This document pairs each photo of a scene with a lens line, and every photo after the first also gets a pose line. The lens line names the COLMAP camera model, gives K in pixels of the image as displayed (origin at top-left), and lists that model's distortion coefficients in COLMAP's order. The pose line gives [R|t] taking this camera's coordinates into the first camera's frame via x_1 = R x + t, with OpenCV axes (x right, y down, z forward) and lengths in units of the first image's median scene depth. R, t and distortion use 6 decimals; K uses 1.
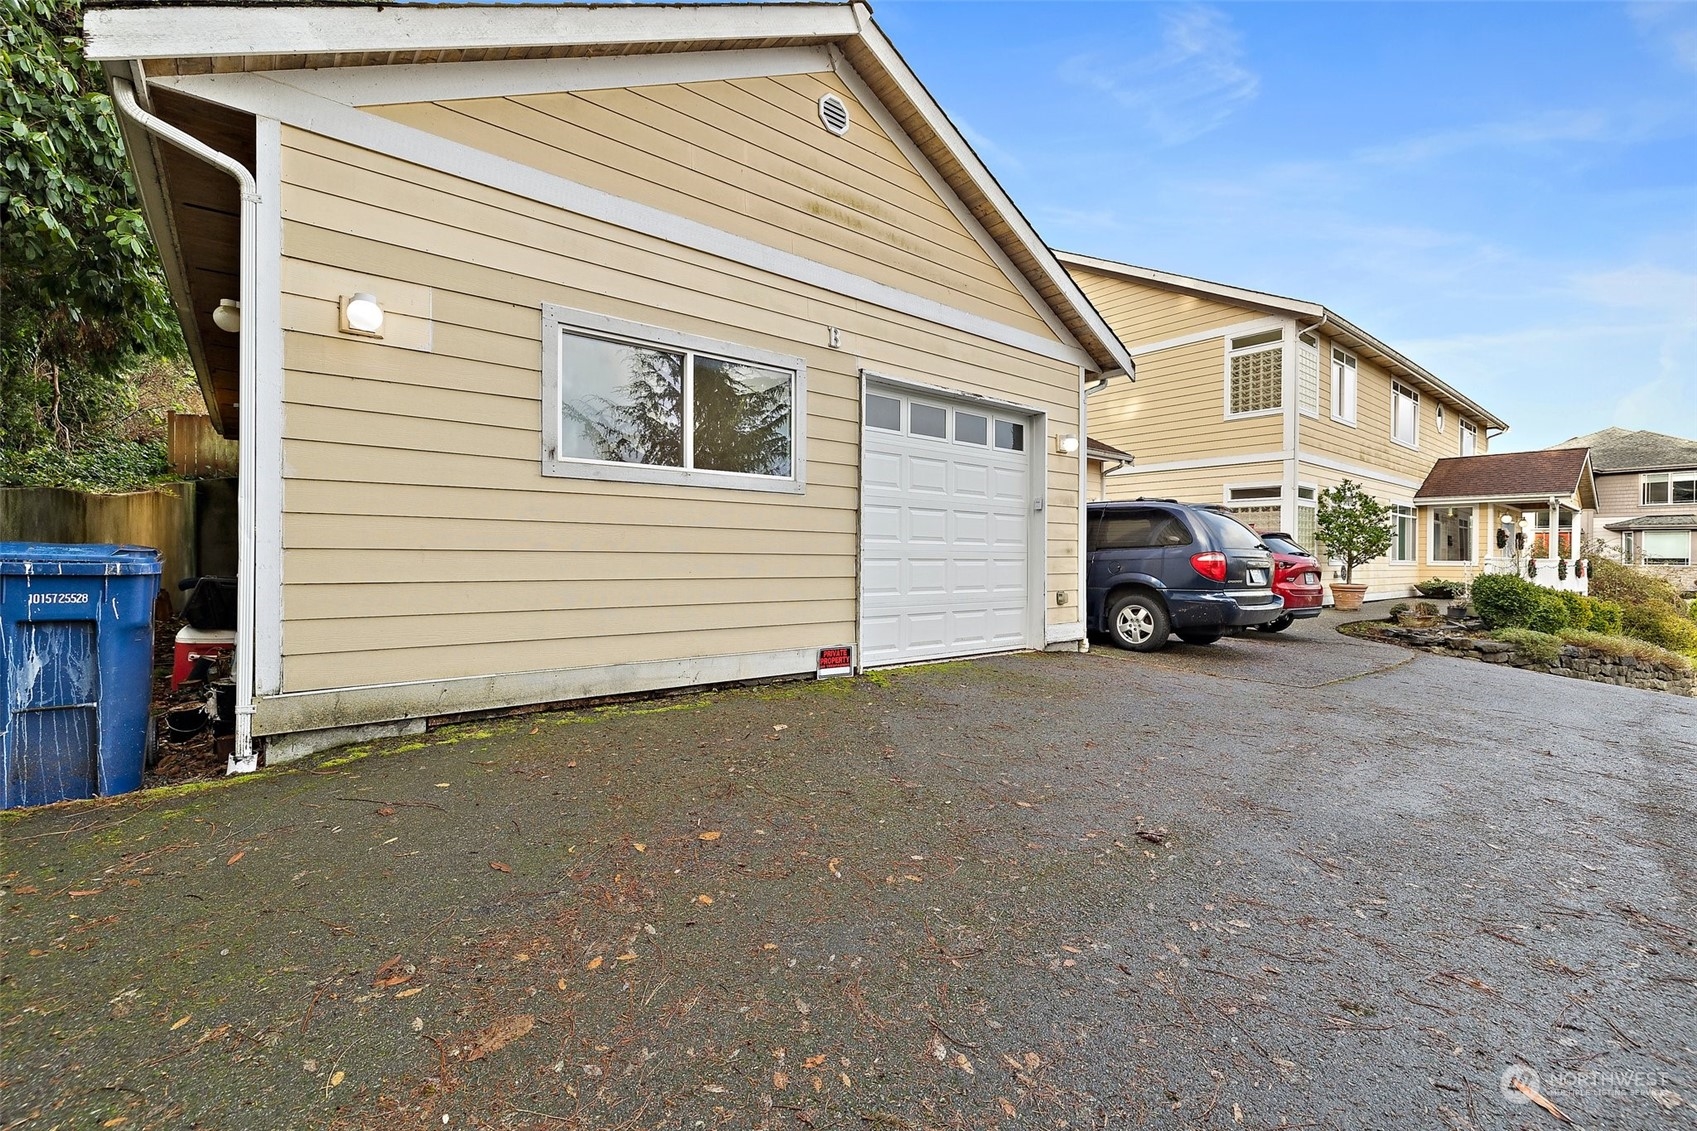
lens RADIAL K [[714.2, 0, 849.6], [0, 714.2, 560.5], [0, 0, 1]] dist [-0.000505, -0.000082]
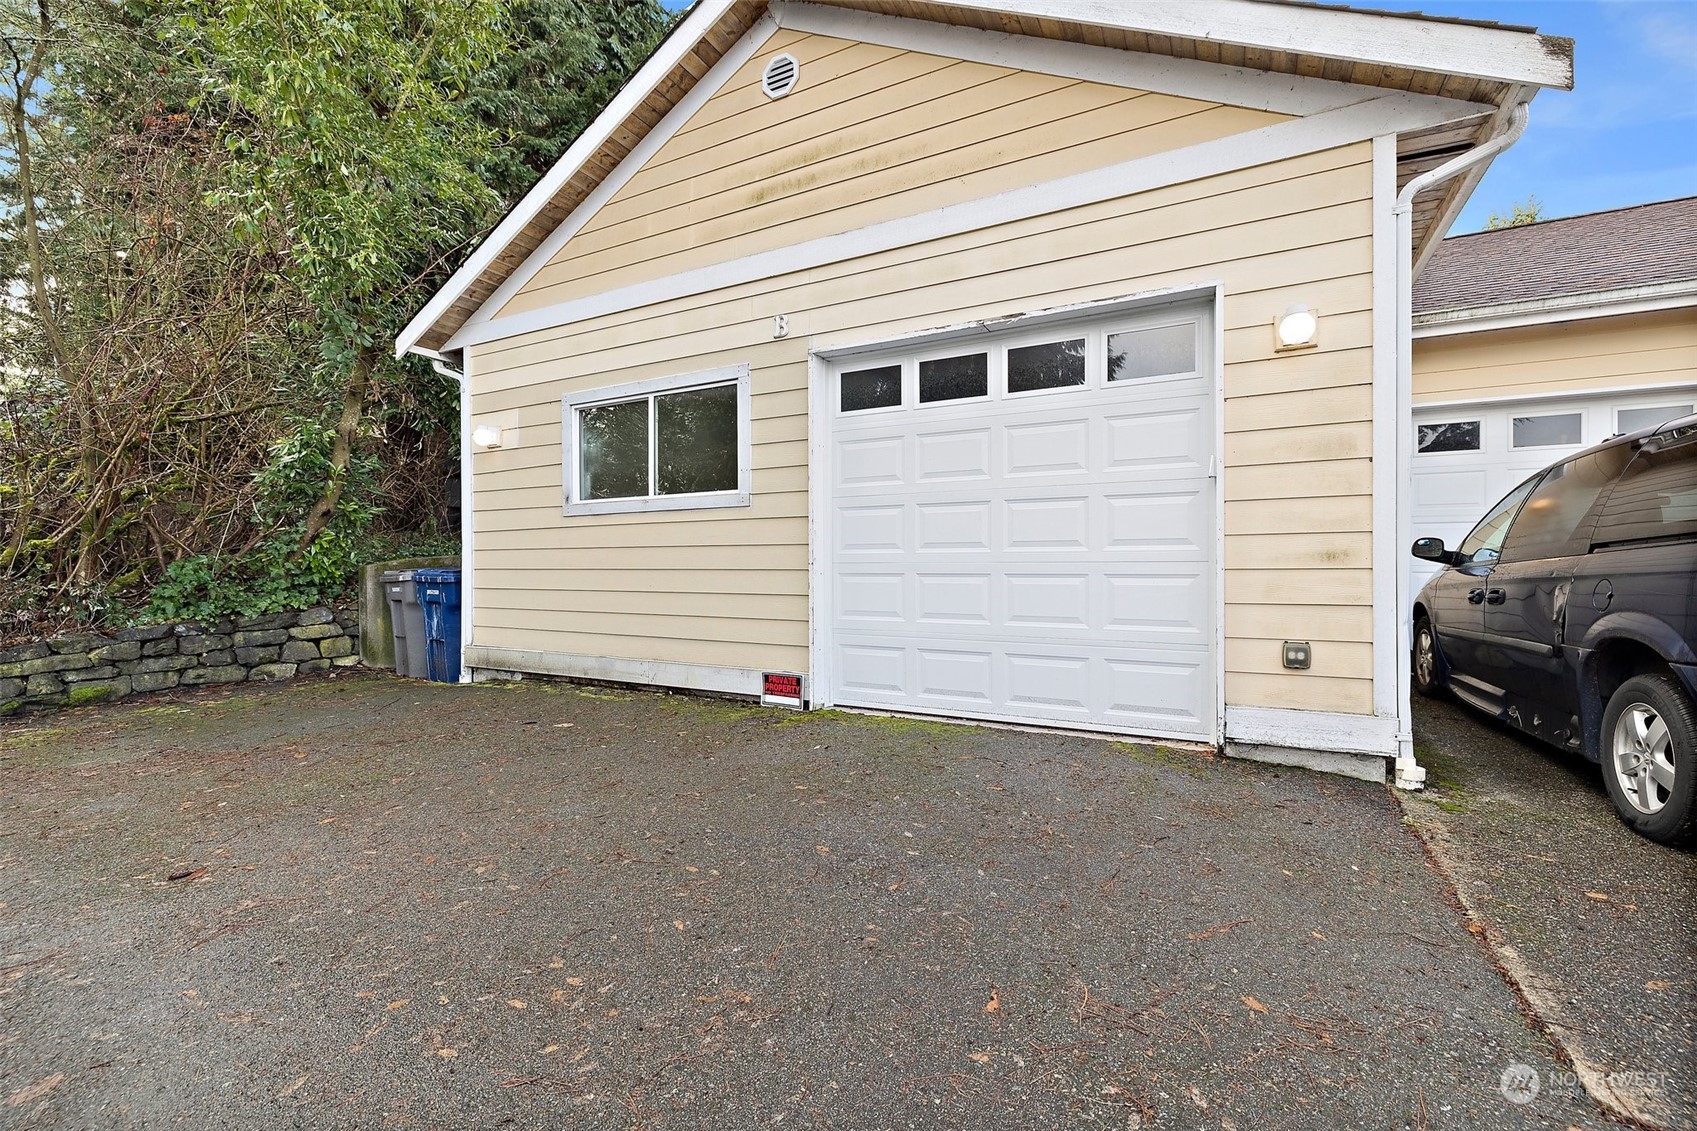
lens RADIAL K [[714.2, 0, 850.3], [0, 714.2, 568.7], [0, 0, 1]] dist [-0.000505, -0.000082]
pose [[0.392904, -0.002244, -0.919577, 0.841409], [0.003303, 0.999994, -0.001029, -0.007967], [0.919574, -0.002634, 0.392909, 0.736548]]
